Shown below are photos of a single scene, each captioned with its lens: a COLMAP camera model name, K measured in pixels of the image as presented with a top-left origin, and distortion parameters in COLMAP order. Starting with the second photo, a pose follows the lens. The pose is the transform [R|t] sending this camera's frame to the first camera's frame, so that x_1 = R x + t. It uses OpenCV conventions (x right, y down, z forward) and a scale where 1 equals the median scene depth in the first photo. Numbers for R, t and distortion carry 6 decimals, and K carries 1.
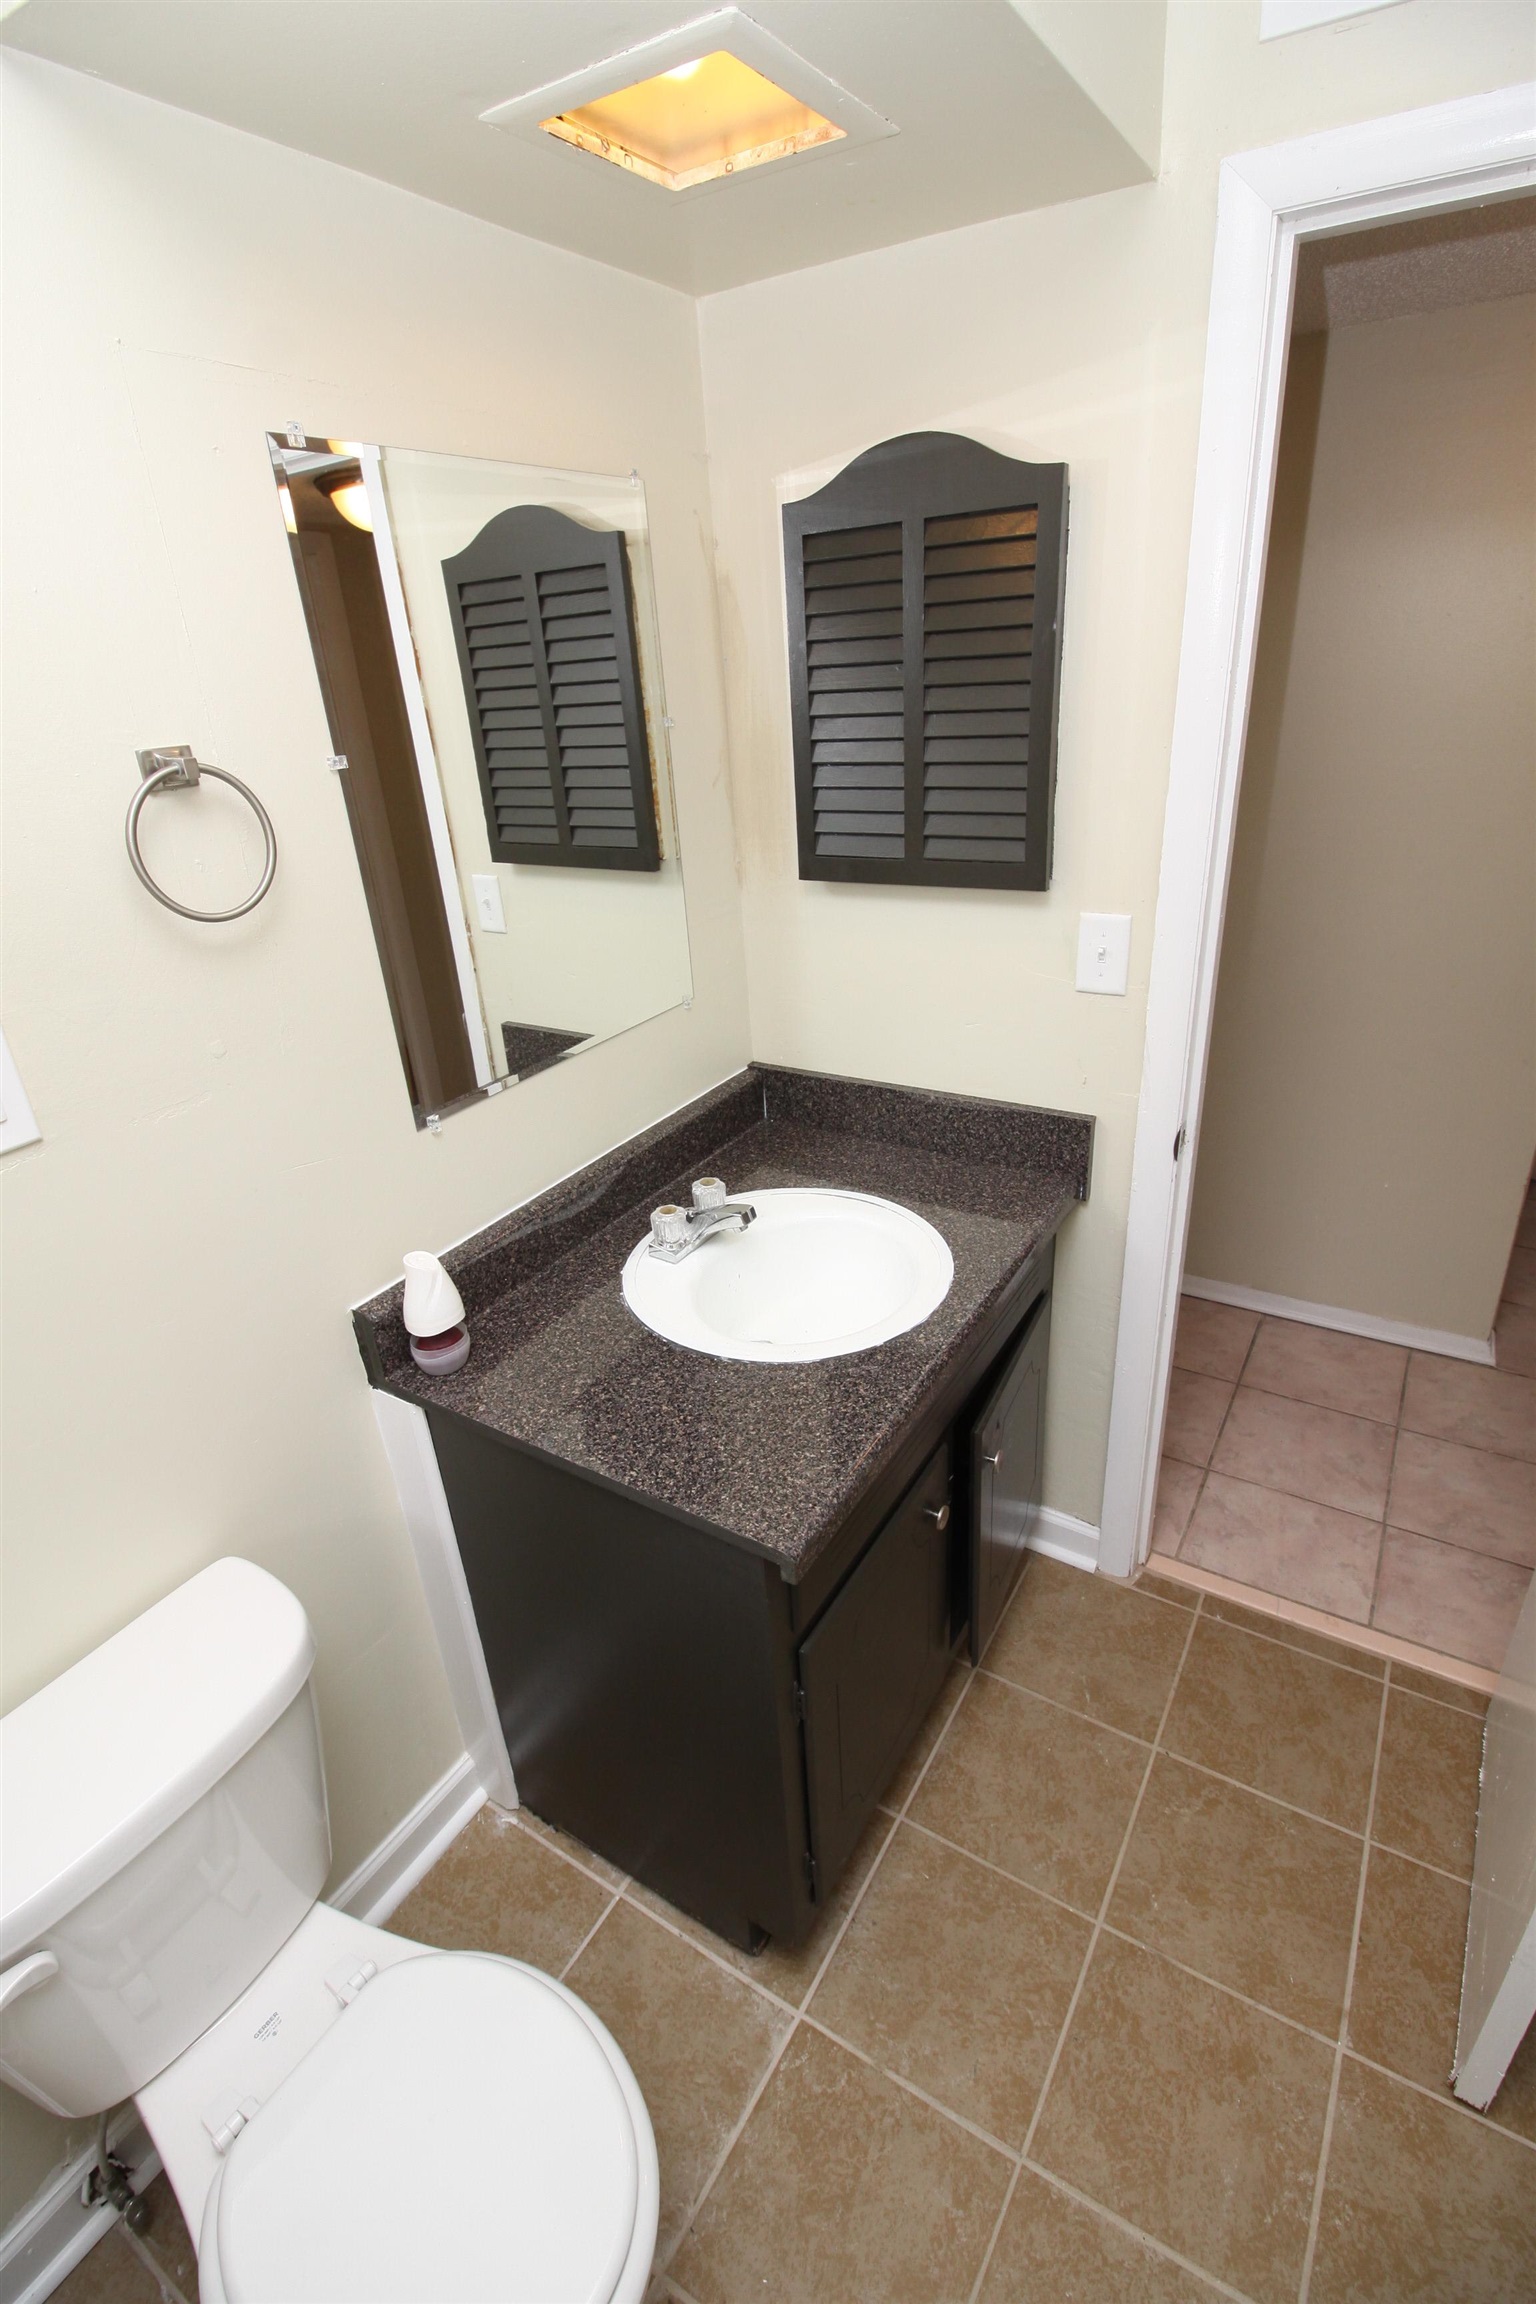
lens RADIAL K [[1066.7, 0, 768.0], [0, 1066.7, 1152.0], [0, 0, 1]] dist [-0.002027, -0.012132]
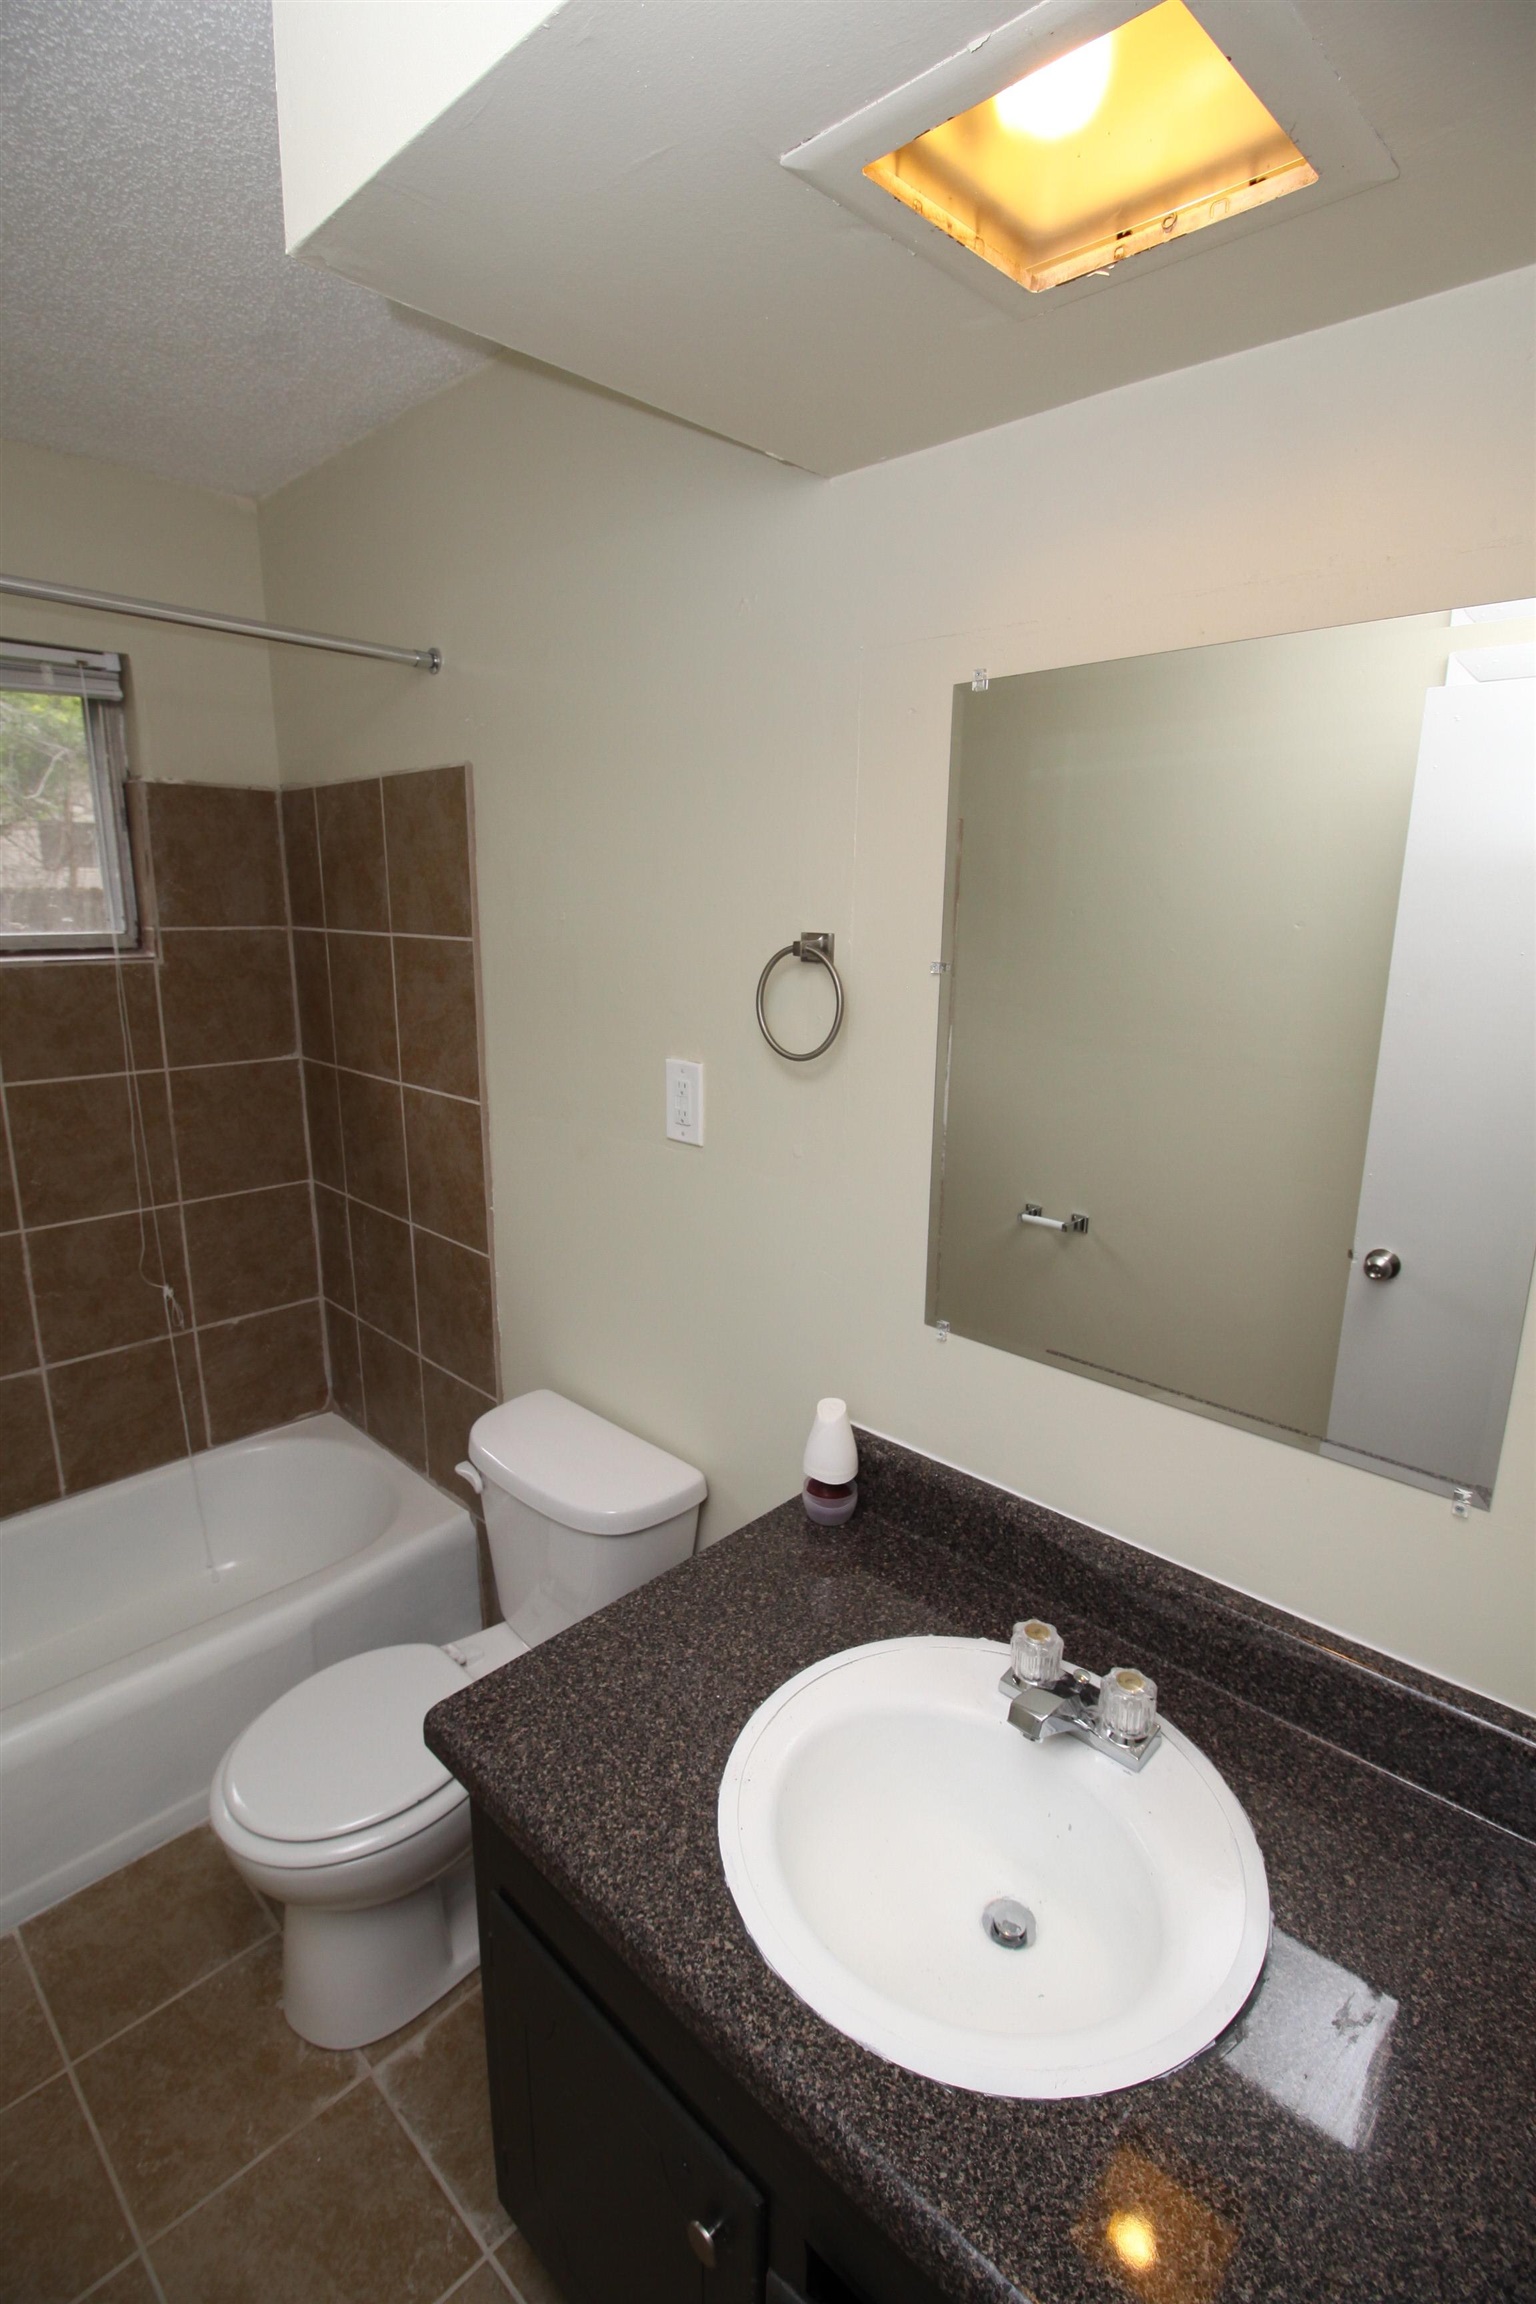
lens RADIAL K [[1066.7, 0, 768.0], [0, 1066.7, 1152.0], [0, 0, 1]] dist [-0.002027, -0.012132]
pose [[-0.210839, 0.277753, -0.937230, 0.581395], [-0.411891, 0.844270, 0.342863, -0.429368], [0.886506, 0.458325, -0.063601, 0.847073]]
